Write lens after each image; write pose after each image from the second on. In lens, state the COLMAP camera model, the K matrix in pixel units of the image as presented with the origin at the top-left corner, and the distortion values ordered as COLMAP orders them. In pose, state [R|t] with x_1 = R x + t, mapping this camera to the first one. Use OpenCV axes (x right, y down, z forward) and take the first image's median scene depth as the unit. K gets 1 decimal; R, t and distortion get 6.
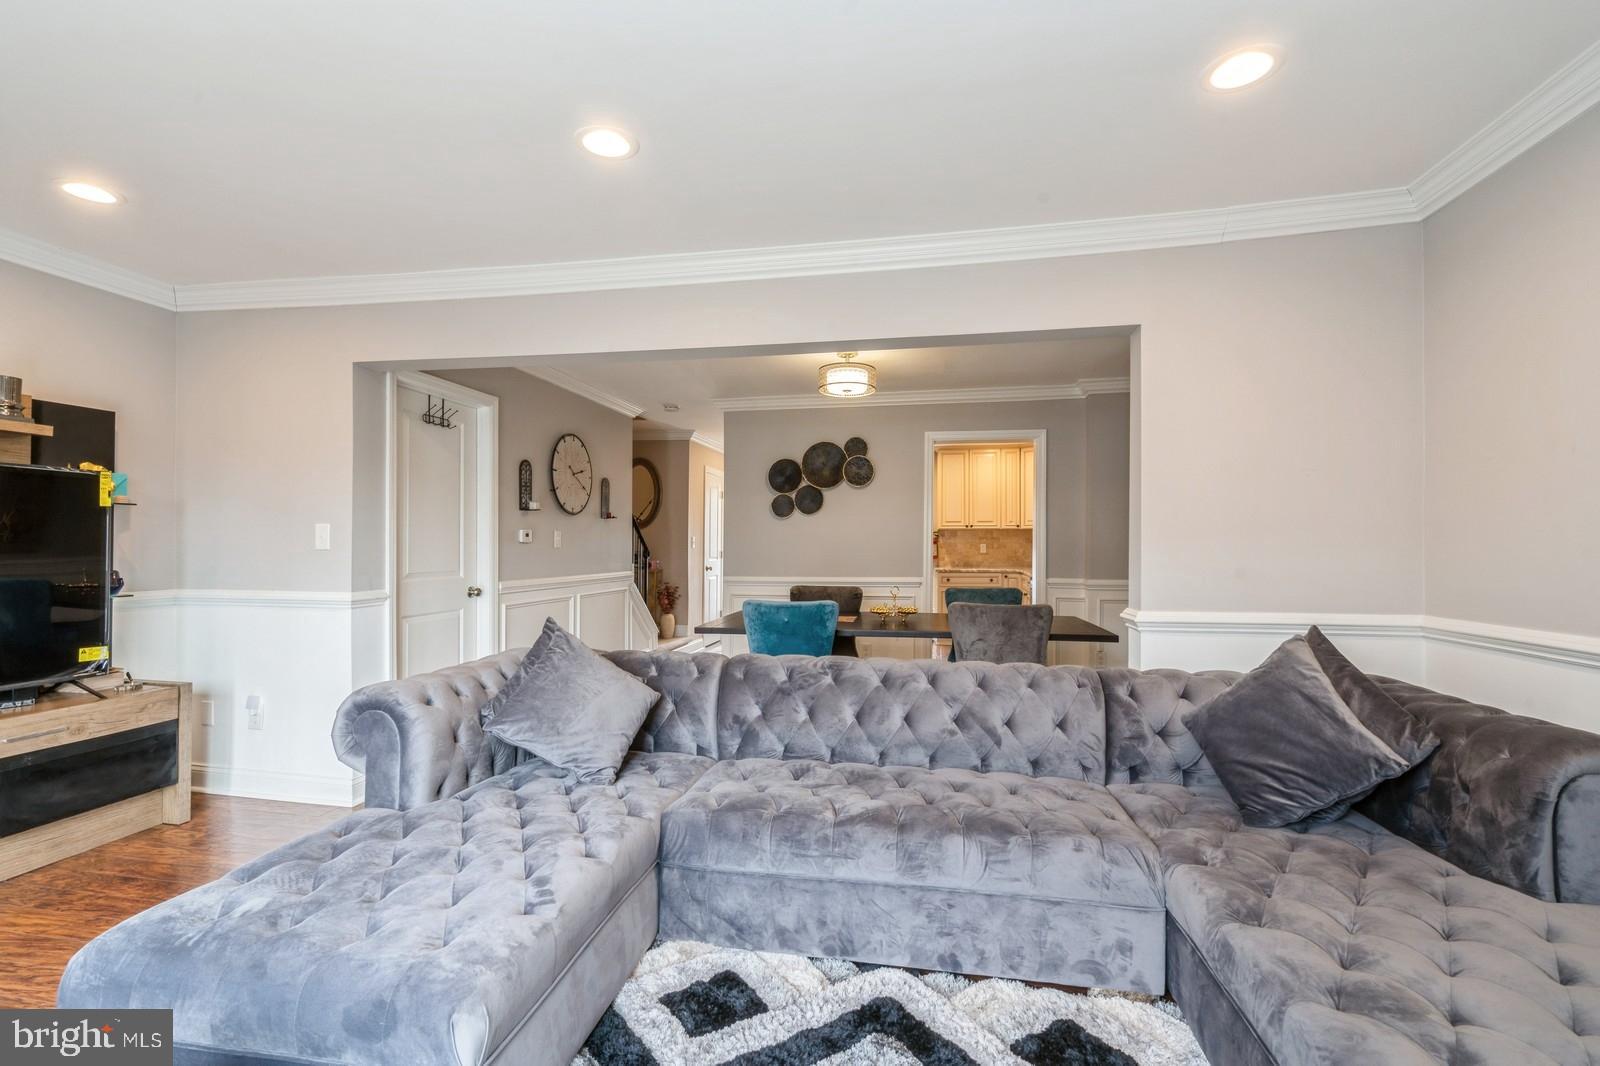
lens RADIAL K [[726.6, 0, 806.0], [0, 726.6, 536.0], [0, 0, 1]] dist [-0.000034, -0.000064]
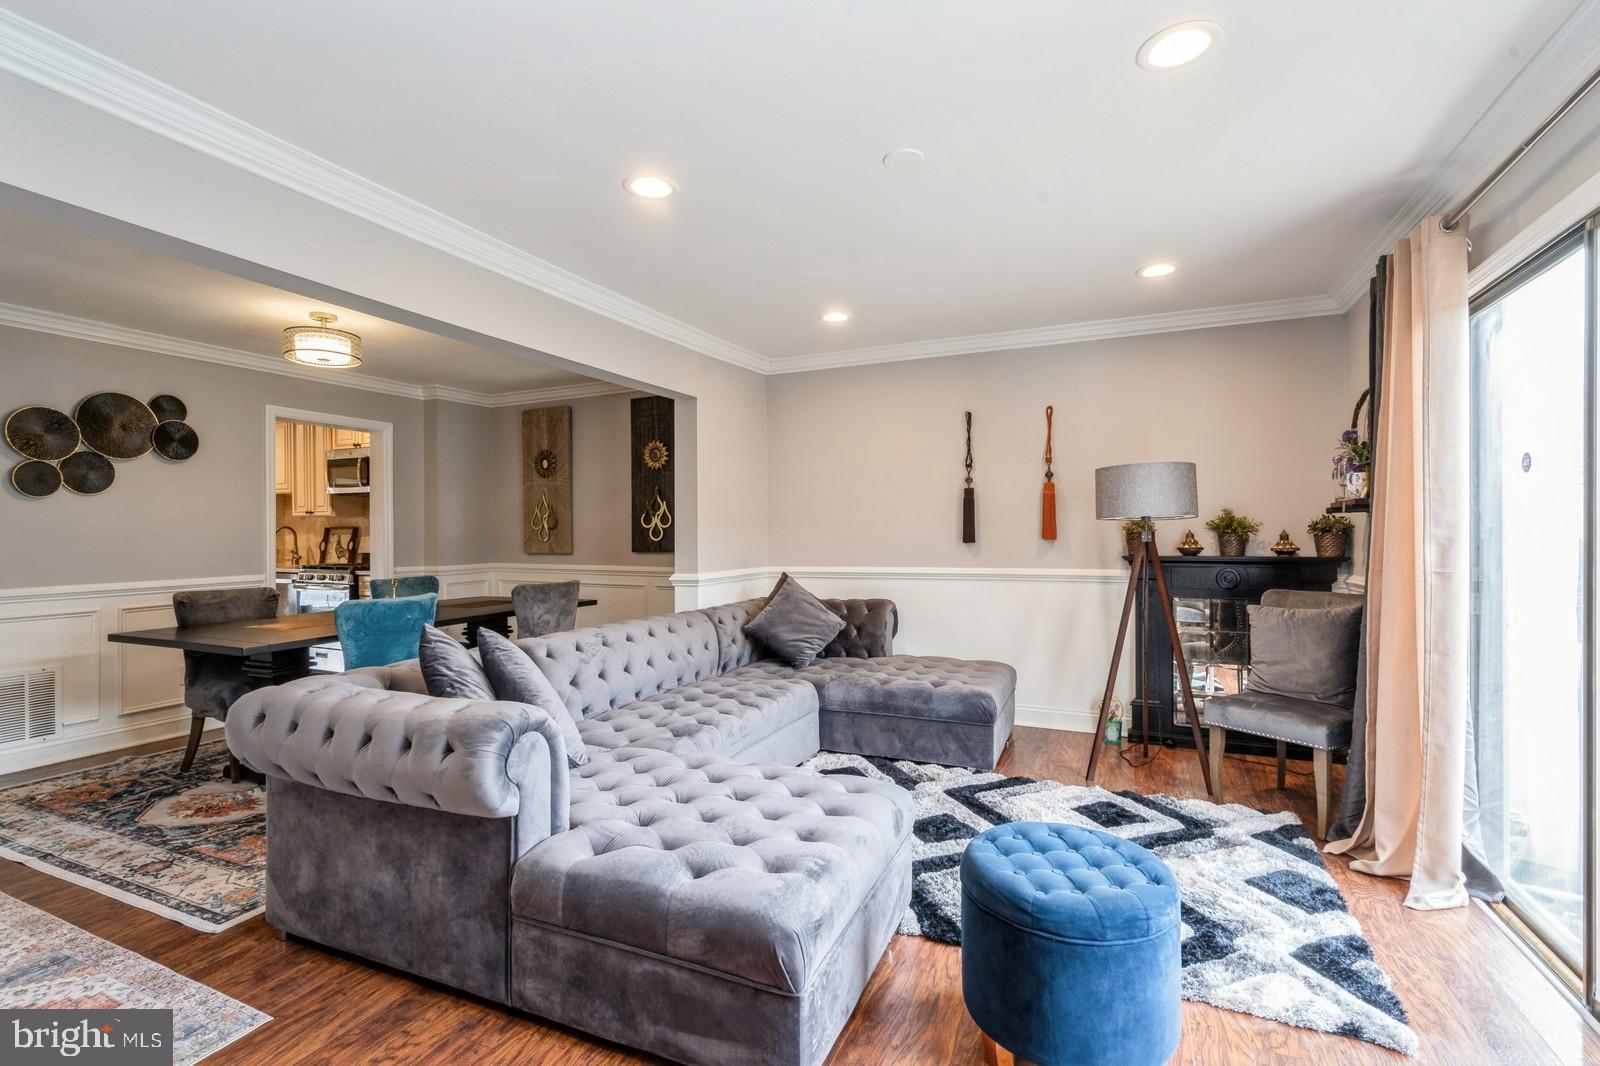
lens RADIAL K [[726.6, 0, 806.0], [0, 726.6, 536.0], [0, 0, 1]] dist [-0.000034, -0.000064]
pose [[0.259182, -0.013493, 0.965734, -0.507803], [-0.007738, 0.999841, 0.016046, -0.006440], [-0.965797, -0.011632, 0.259037, 0.162640]]
